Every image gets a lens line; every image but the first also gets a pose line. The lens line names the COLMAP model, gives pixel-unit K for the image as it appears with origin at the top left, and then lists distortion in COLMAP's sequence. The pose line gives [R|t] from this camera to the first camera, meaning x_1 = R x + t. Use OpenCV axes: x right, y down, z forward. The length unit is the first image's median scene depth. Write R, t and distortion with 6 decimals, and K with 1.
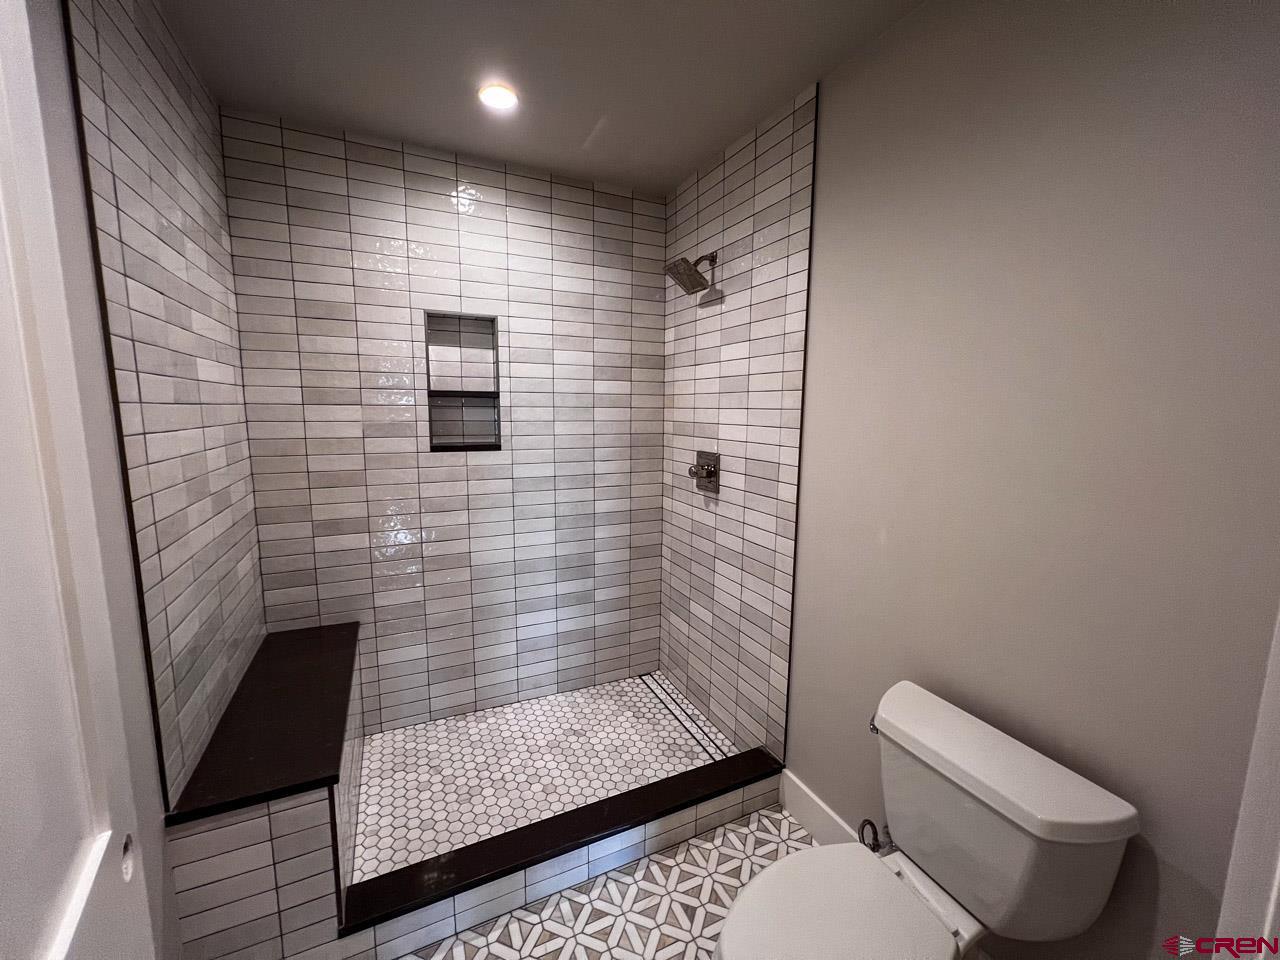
lens RADIAL K [[515.1, 0, 641.9], [0, 515.1, 480.3], [0, 0, 1]] dist [-0.000790, -0.000183]
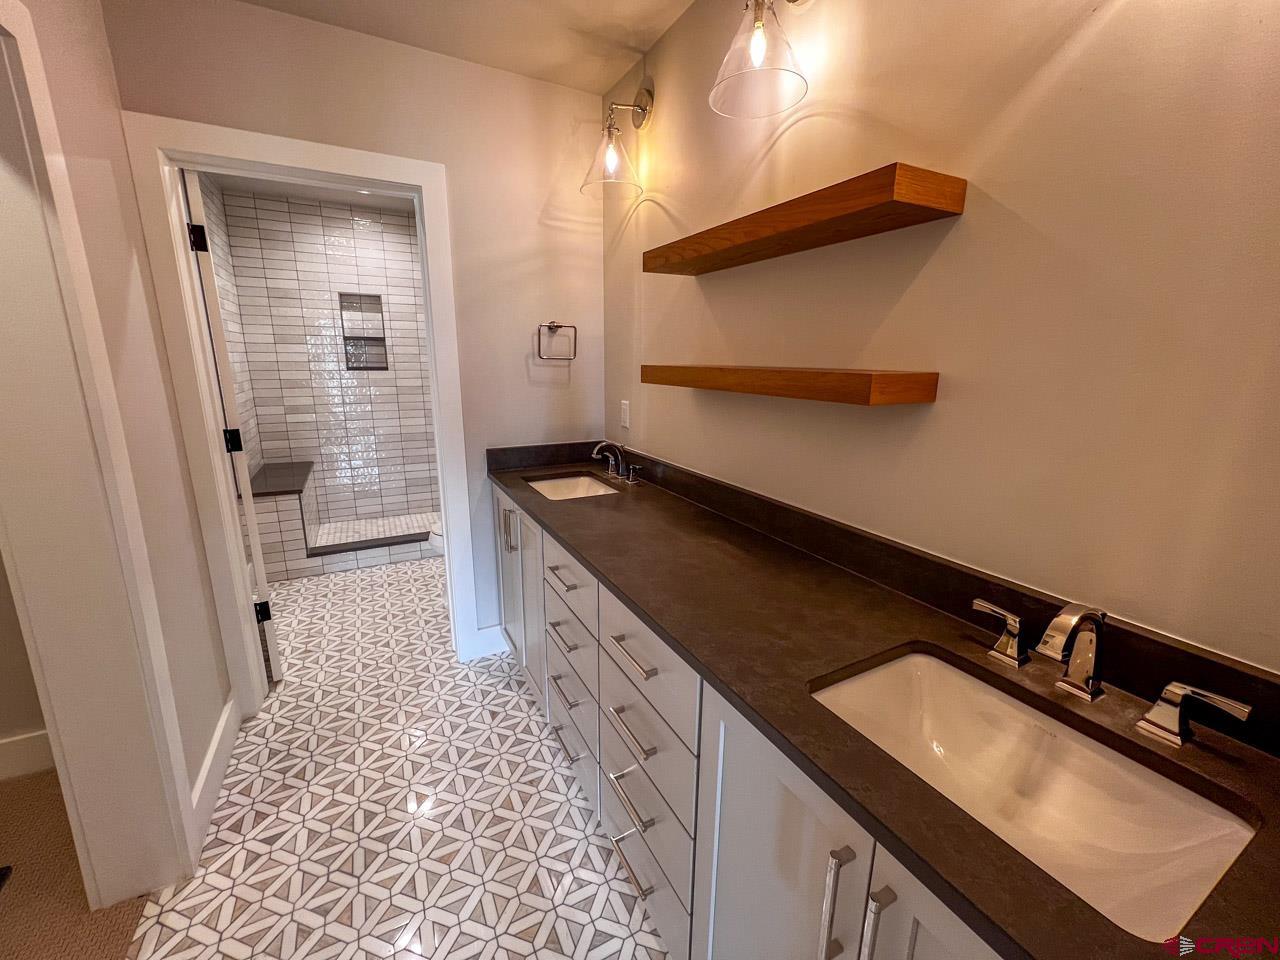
lens RADIAL K [[521.6, 0, 637.7], [0, 521.6, 476.8], [0, 0, 1]] dist [0.004150, 0.000235]
pose [[0.998147, -0.010508, 0.059942, 0.518134], [0.004747, 0.995423, 0.095454, 0.151883], [-0.060670, -0.094992, 0.993627, -0.968117]]
